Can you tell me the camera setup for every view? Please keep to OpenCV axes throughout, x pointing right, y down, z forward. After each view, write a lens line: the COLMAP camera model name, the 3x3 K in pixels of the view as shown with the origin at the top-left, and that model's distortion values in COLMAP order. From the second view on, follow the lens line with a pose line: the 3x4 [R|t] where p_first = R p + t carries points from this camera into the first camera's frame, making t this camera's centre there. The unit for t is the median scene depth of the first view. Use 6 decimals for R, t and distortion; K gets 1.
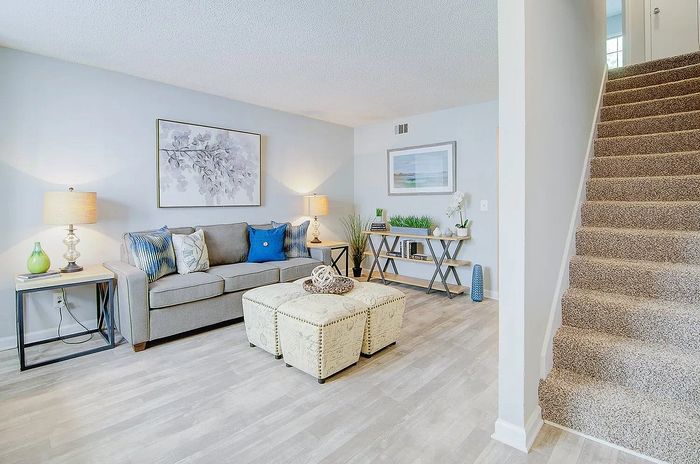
lens RADIAL K [[349.8, 0, 348.3], [0, 349.8, 209.9], [0, 0, 1]] dist [-0.003895, -0.000937]
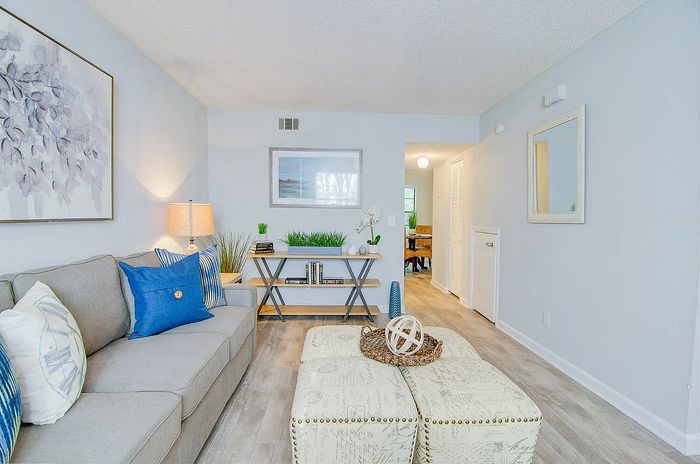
lens RADIAL K [[339.1, 0, 350.0], [0, 339.1, 232.0], [0, 0, 1]] dist [0.000338, -0.008997]
pose [[0.695849, -0.021453, 0.717868, -0.378211], [0.002266, 0.999614, 0.027676, -0.006580], [-0.718184, -0.017631, 0.695629, 0.430032]]
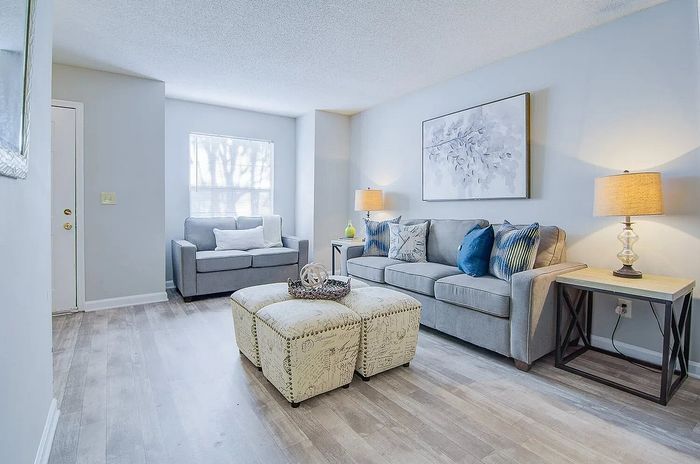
lens RADIAL K [[349.8, 0, 348.3], [0, 349.8, 209.9], [0, 0, 1]] dist [-0.003895, -0.000937]
pose [[-0.221996, 0.017776, -0.974886, 0.503325], [-0.015367, 0.999646, 0.021727, 0.001961], [0.974927, 0.019804, -0.221644, 0.845974]]
